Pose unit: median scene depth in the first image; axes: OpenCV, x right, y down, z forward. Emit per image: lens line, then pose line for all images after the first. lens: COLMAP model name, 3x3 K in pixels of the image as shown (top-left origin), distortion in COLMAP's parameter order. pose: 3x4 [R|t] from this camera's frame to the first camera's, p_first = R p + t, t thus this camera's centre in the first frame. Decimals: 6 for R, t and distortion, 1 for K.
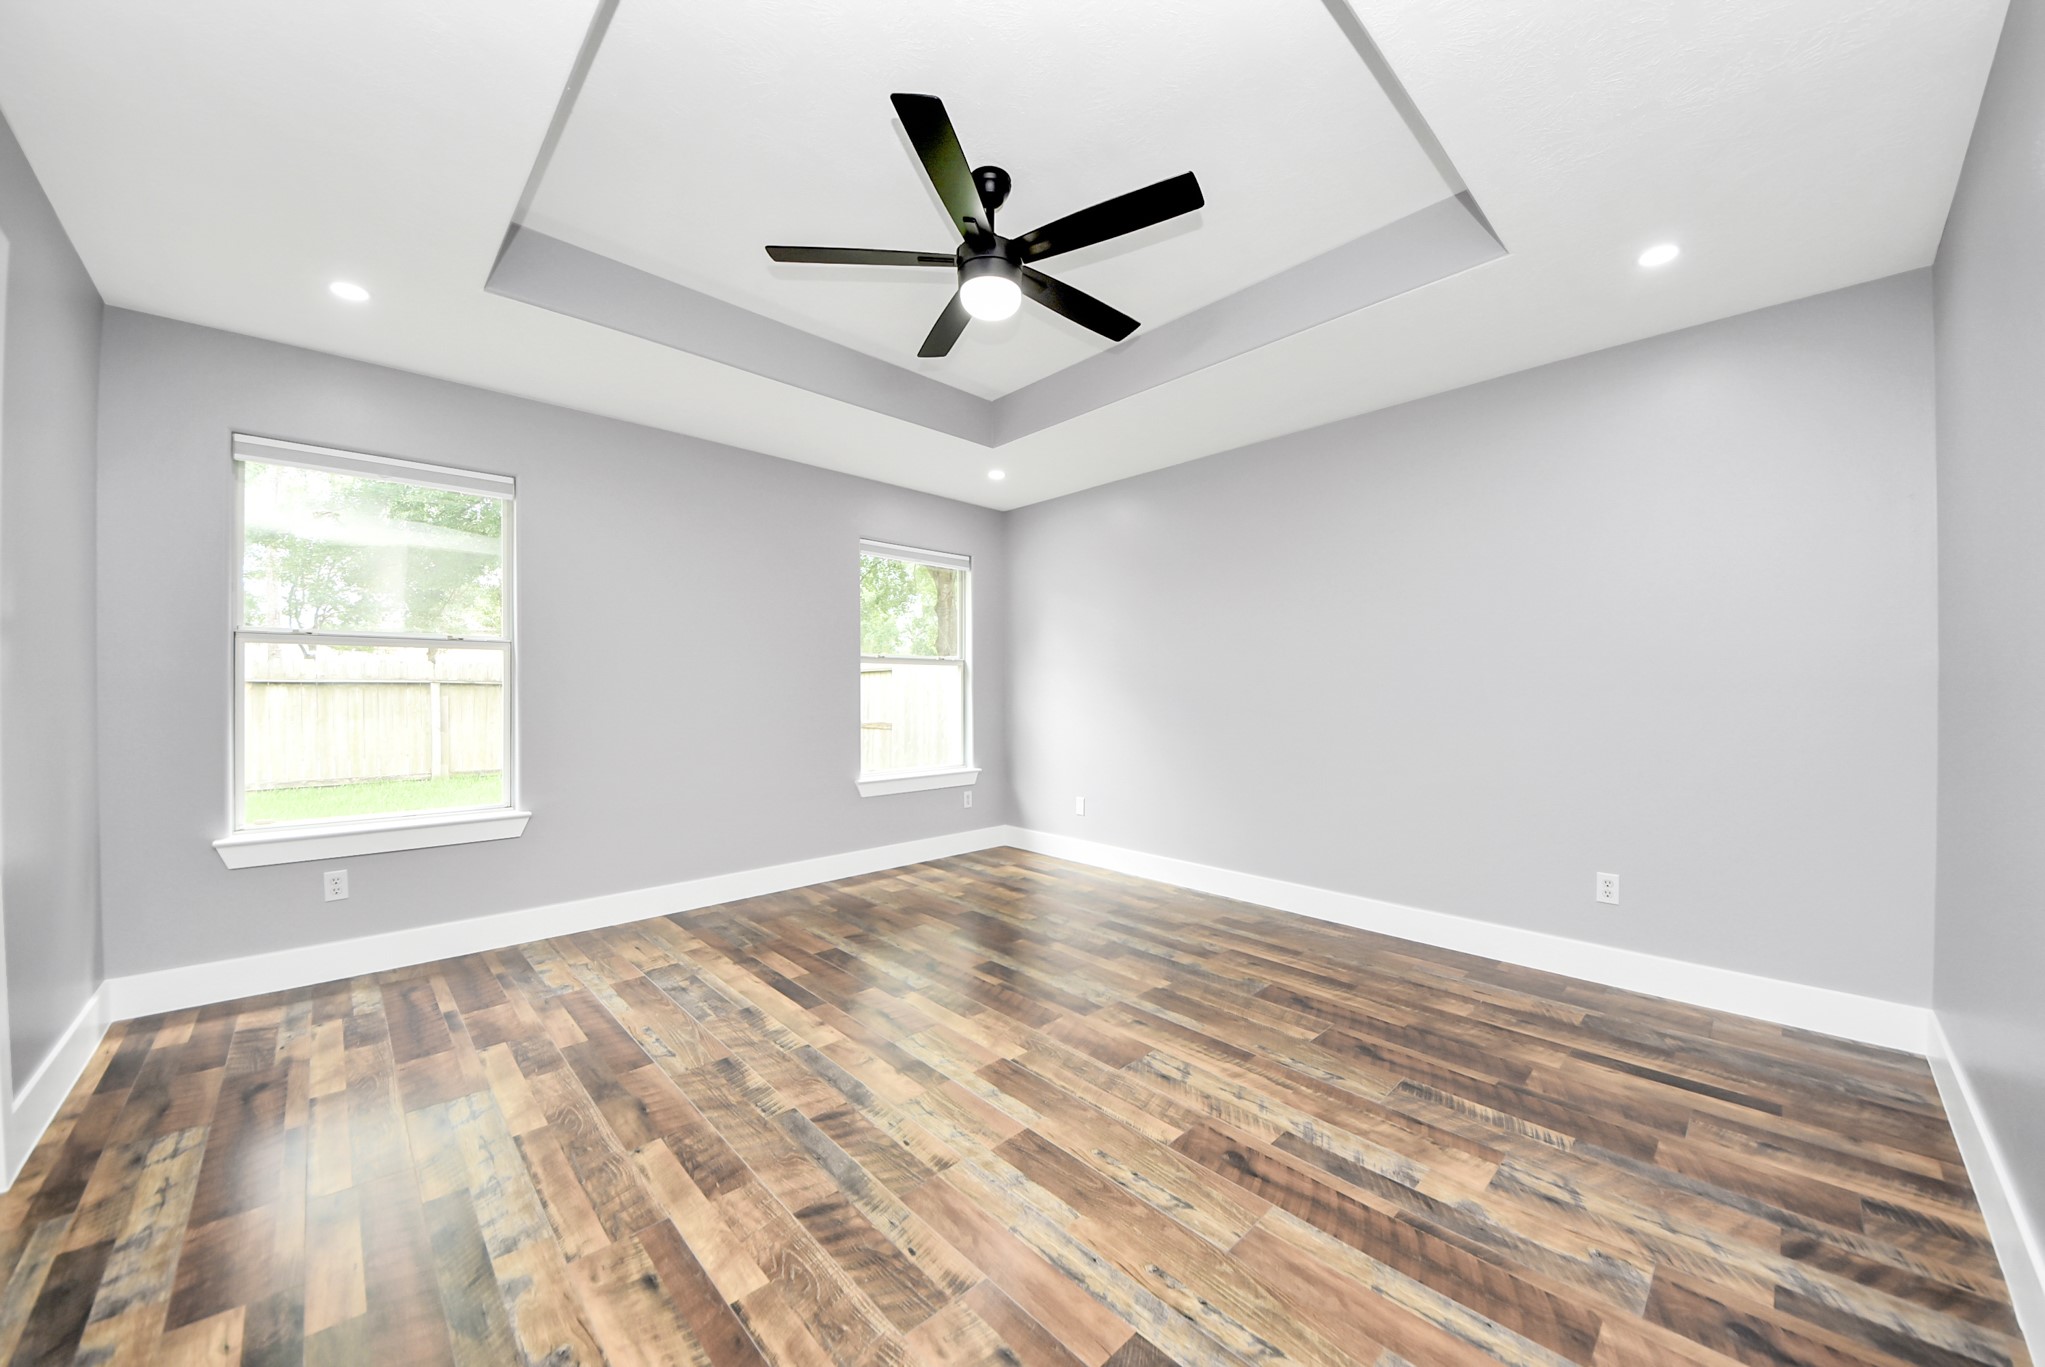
lens RADIAL K [[750.4, 0, 1017.3], [0, 750.4, 693.2], [0, 0, 1]] dist [0.001184, -0.000165]
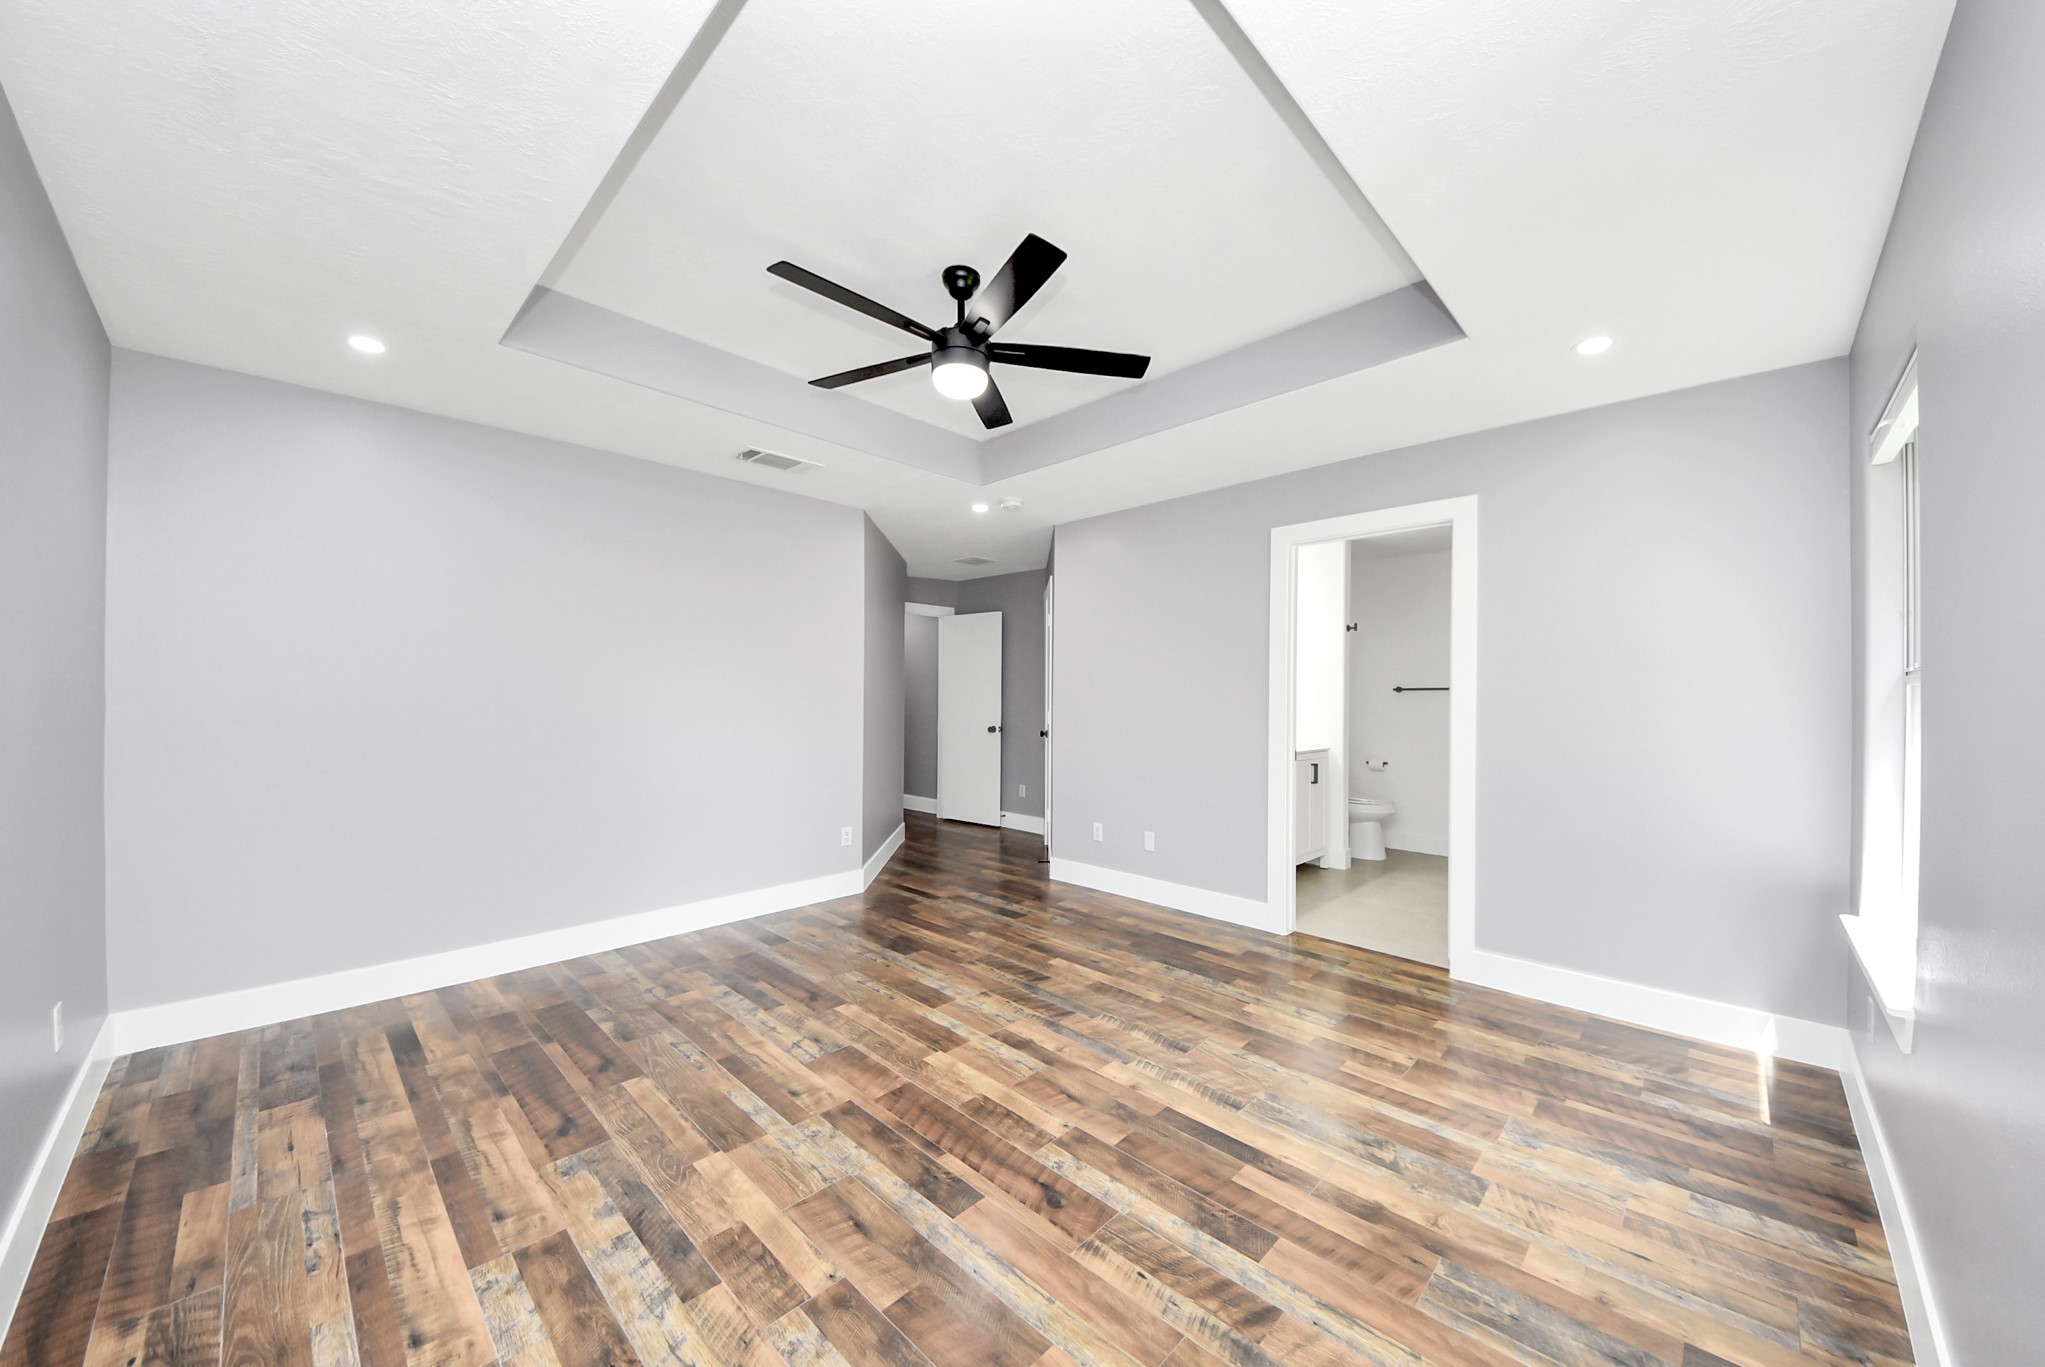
lens RADIAL K [[750.4, 0, 1017.3], [0, 750.4, 693.2], [0, 0, 1]] dist [0.001184, -0.000165]
pose [[-0.999312, -0.005831, -0.036620, -0.085846], [-0.005780, 0.999982, -0.001480, -0.064130], [0.036628, -0.001267, -0.999328, 2.202148]]
